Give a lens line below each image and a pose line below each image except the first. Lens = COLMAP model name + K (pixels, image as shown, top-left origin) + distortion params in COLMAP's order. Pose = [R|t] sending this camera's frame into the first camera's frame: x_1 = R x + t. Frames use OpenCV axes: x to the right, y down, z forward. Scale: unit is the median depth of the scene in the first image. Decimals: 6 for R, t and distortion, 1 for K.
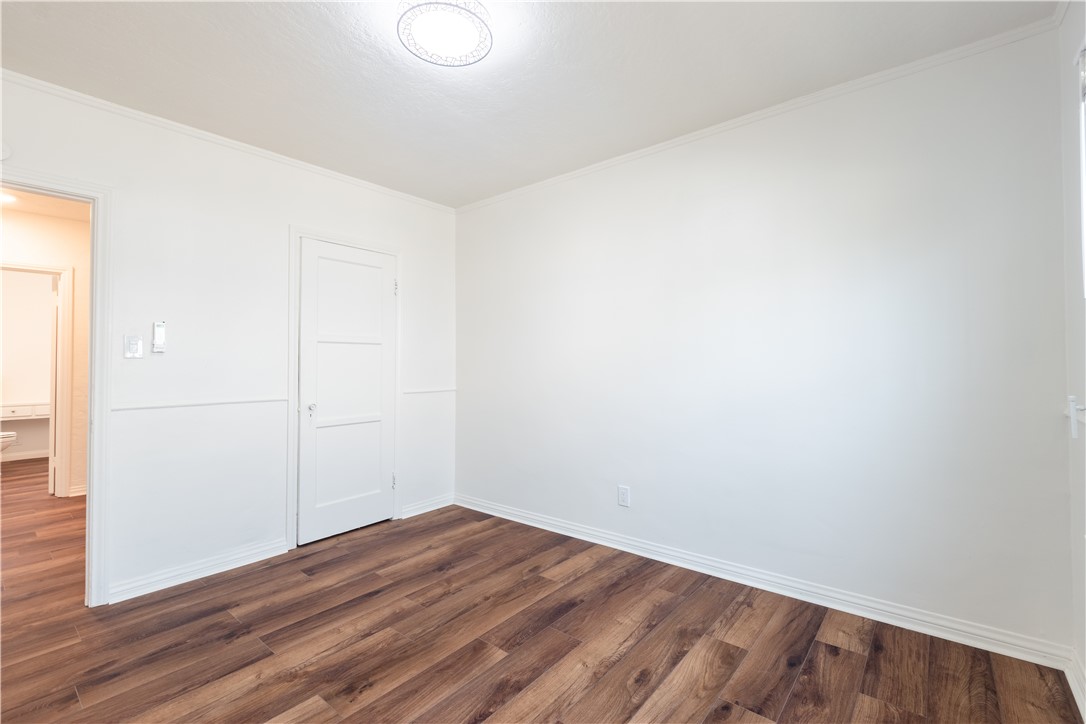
lens RADIAL K [[486.7, 0, 549.1], [0, 486.7, 358.5], [0, 0, 1]] dist [0.002949, -0.001110]
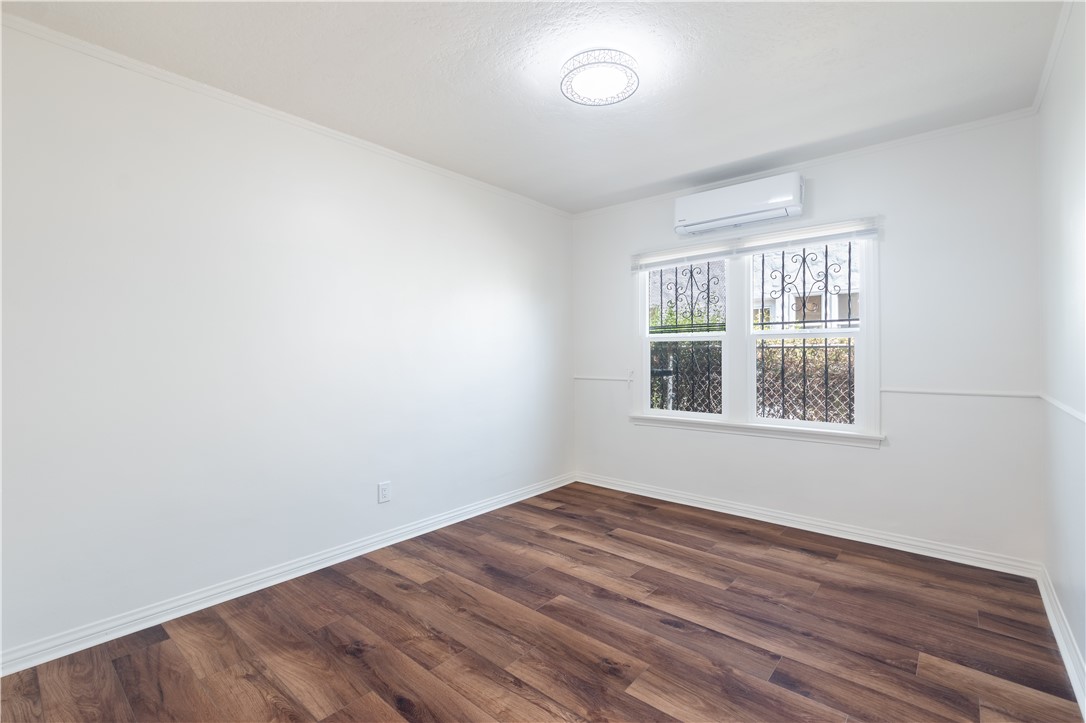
lens RADIAL K [[486.7, 0, 549.1], [0, 486.7, 358.0], [0, 0, 1]] dist [0.002949, -0.001110]
pose [[0.013481, 0.002828, 0.999905, -1.060621], [0.000924, 0.999996, -0.002841, 0.017019], [-0.999909, 0.000962, 0.013478, 0.827558]]
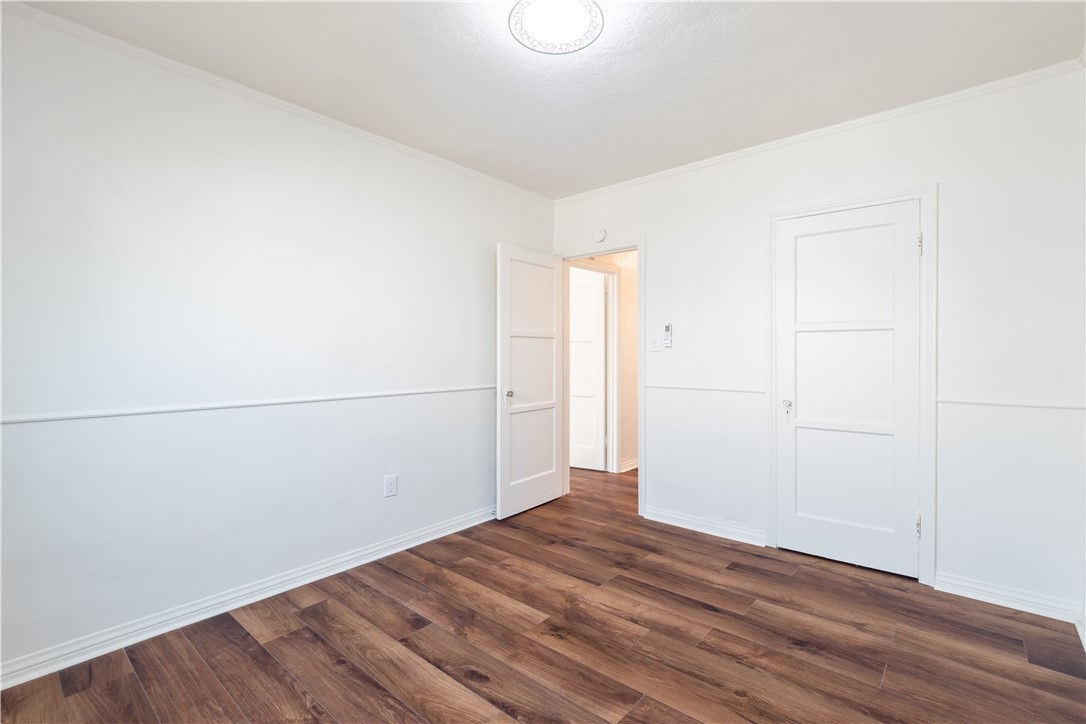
lens RADIAL K [[486.7, 0, 549.1], [0, 486.7, 358.5], [0, 0, 1]] dist [0.002949, -0.001110]
pose [[-0.014804, 0.015719, -0.999767, 0.576986], [0.008043, 0.999846, 0.015601, -0.004711], [0.999858, -0.007810, -0.014928, 0.742908]]
